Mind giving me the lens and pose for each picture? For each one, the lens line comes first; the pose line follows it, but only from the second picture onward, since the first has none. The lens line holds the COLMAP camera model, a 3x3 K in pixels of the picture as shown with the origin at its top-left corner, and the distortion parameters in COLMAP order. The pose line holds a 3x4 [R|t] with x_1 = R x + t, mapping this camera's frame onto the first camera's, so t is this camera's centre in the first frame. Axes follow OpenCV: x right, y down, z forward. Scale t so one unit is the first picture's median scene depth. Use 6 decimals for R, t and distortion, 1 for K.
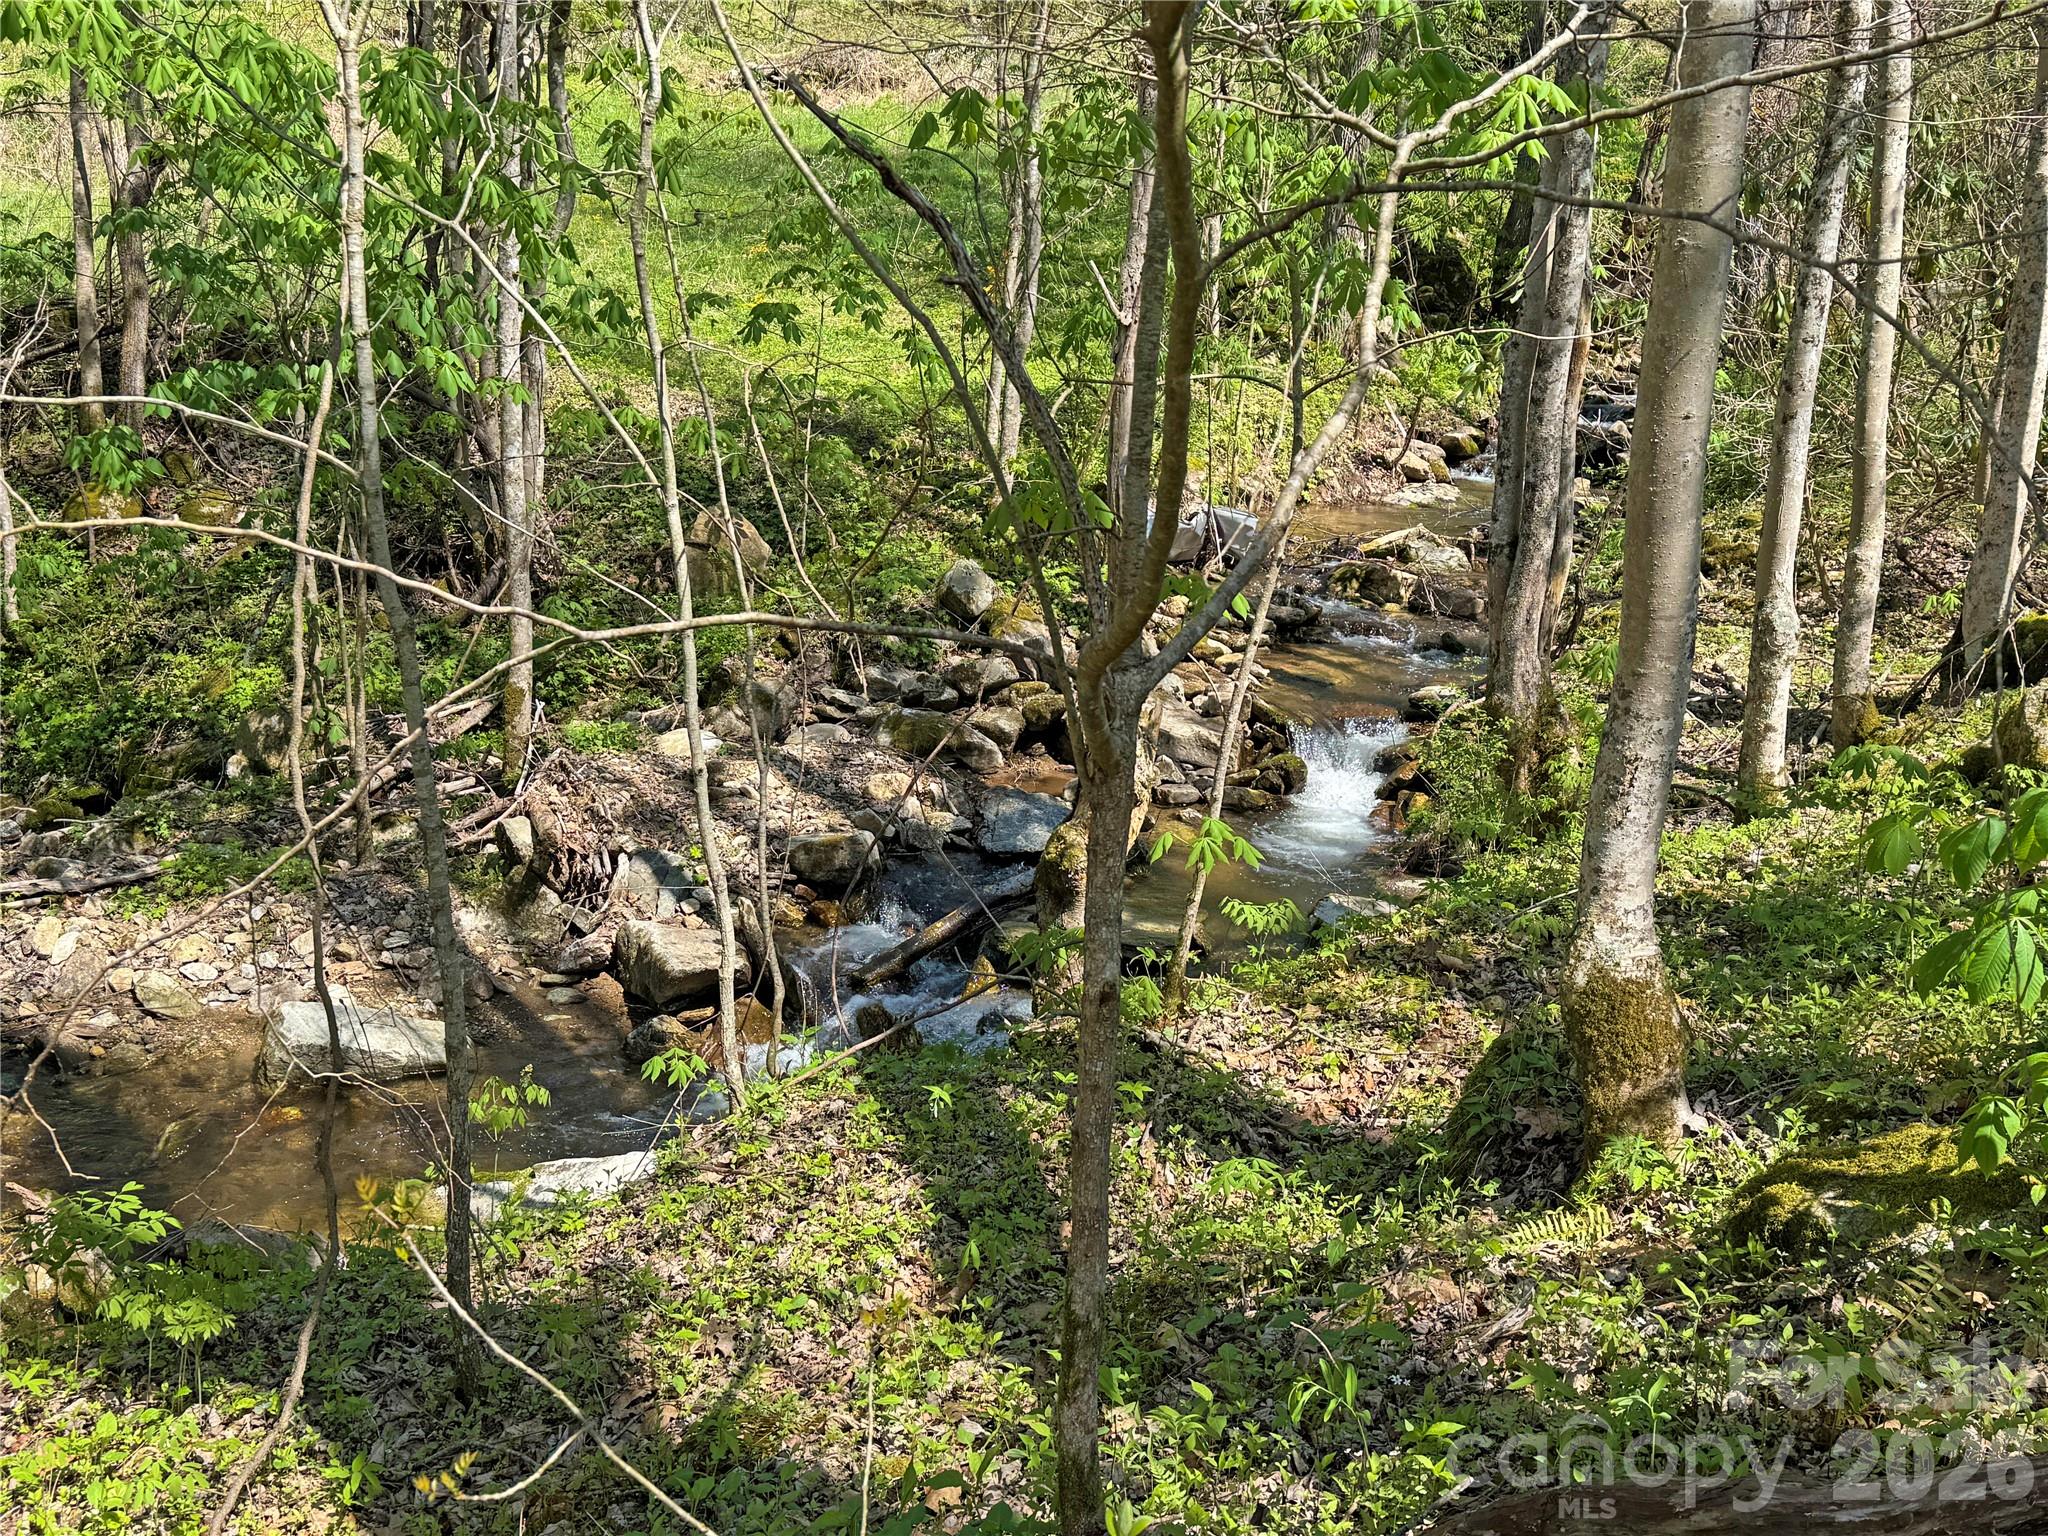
lens RADIAL K [[2027.3, 0, 1021.8], [0, 2027.3, 767.1], [0, 0, 1]] dist [0.008523, 0.000000]
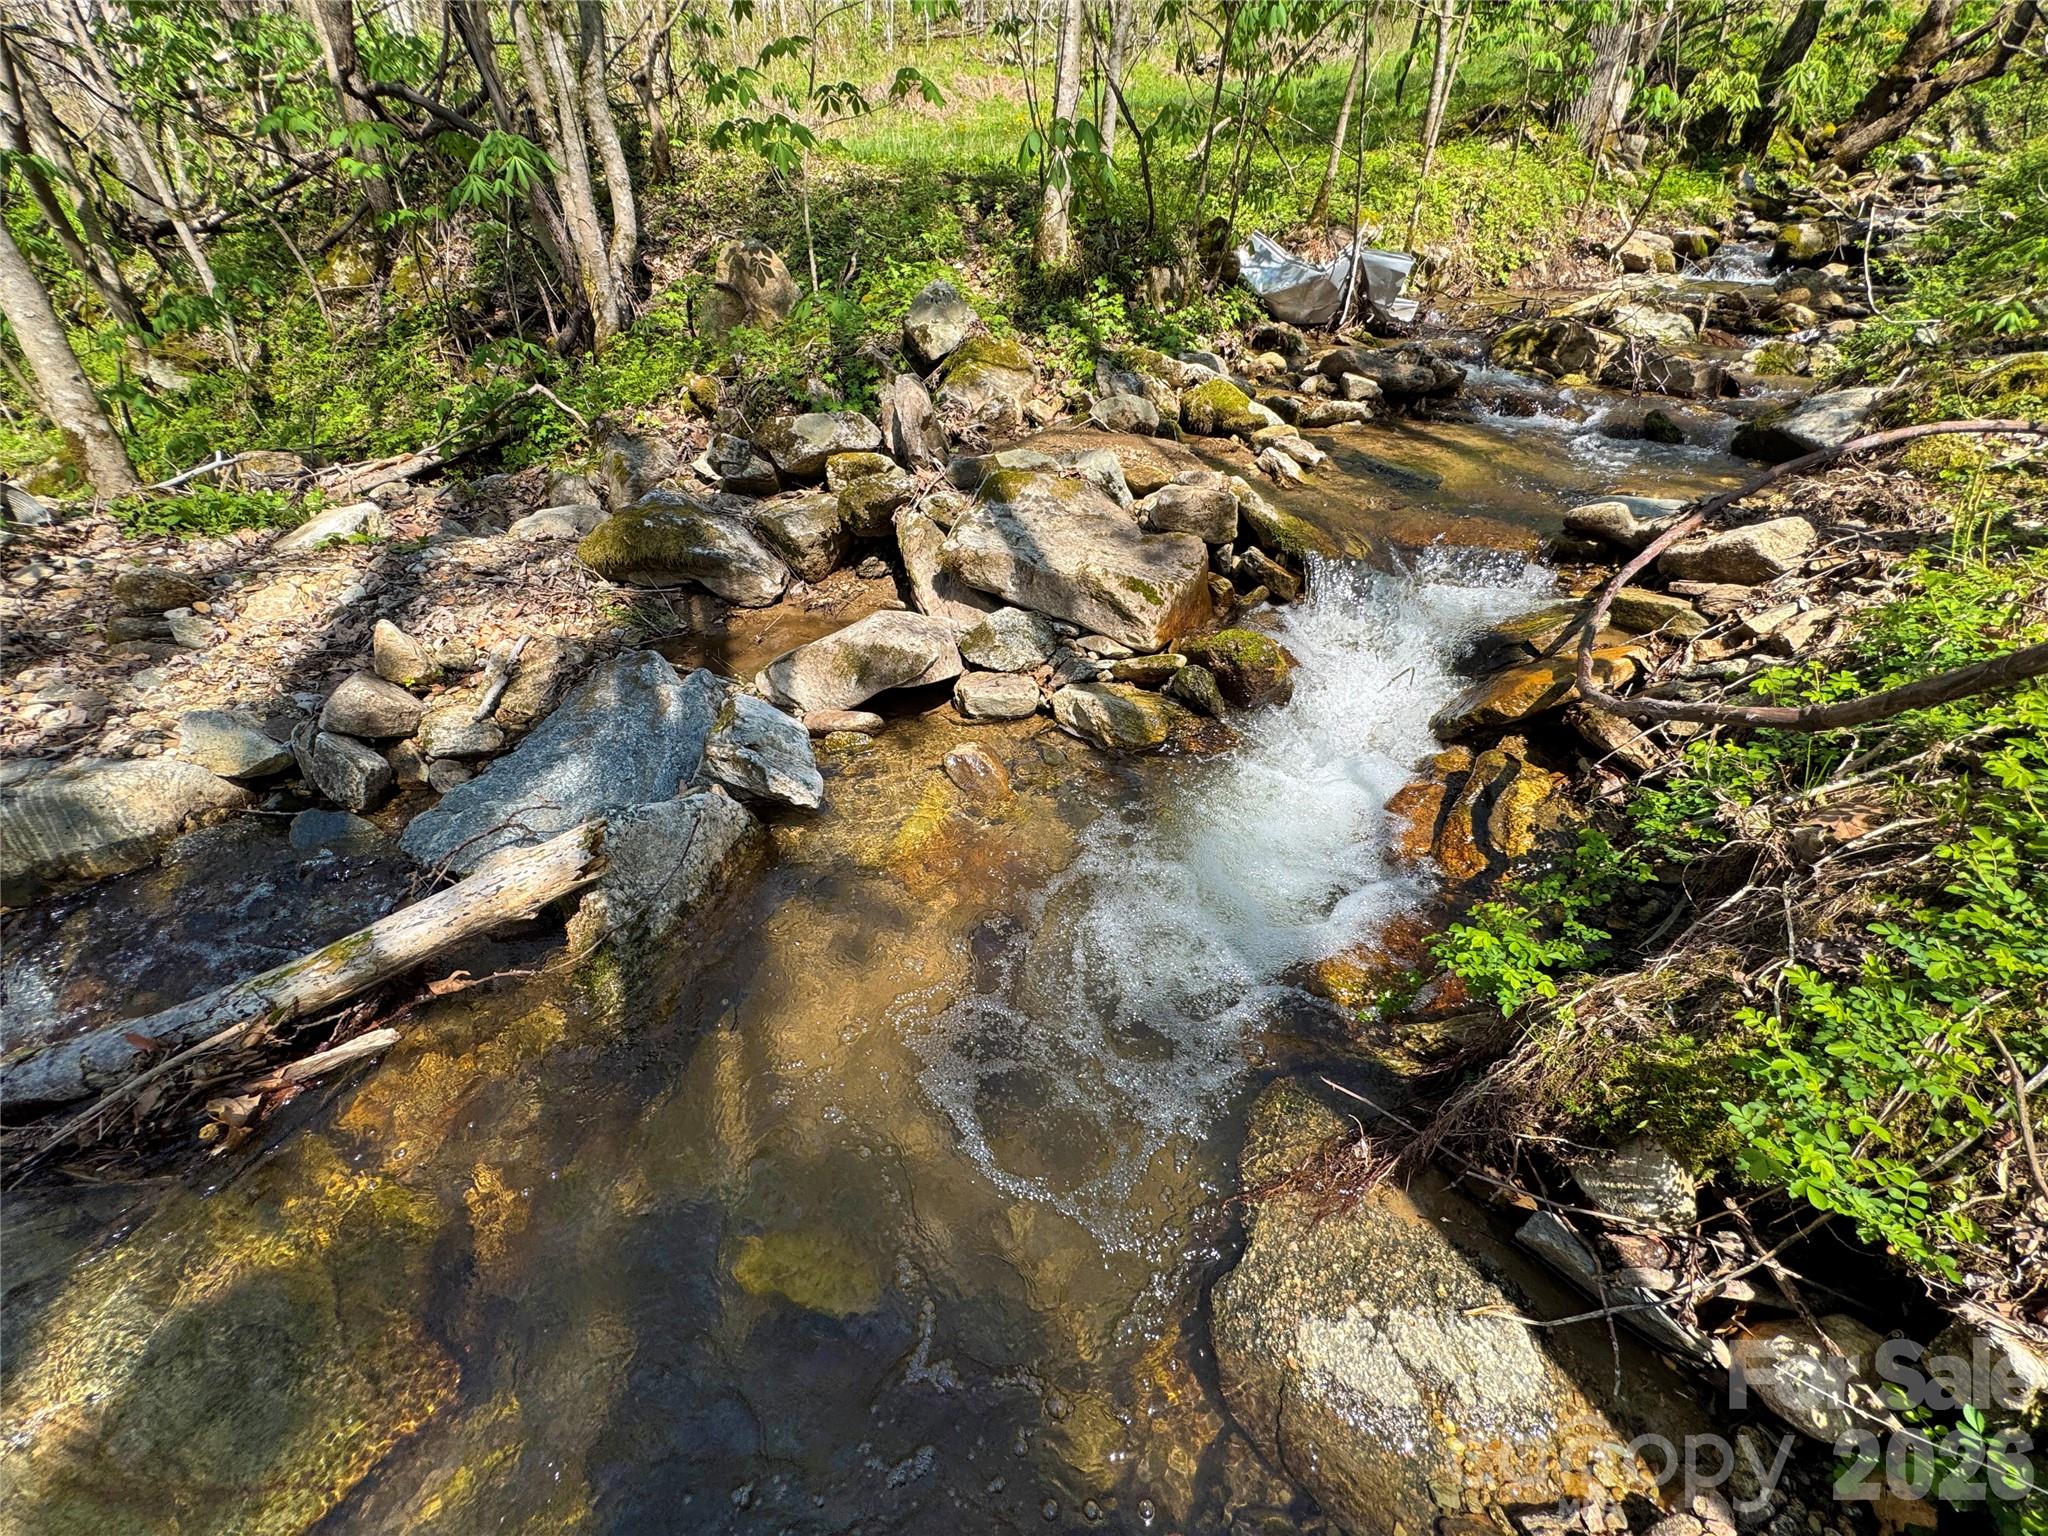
lens RADIAL K [[823.1, 0, 1032.6], [0, 823.1, 770.8], [0, 0, 1]] dist [0.000320, 0.000150]
pose [[0.933407, 0.163314, -0.319498, 0.114175], [-0.056530, 0.946229, 0.318521, -0.026066], [0.354338, -0.279249, 0.892449, 0.606498]]
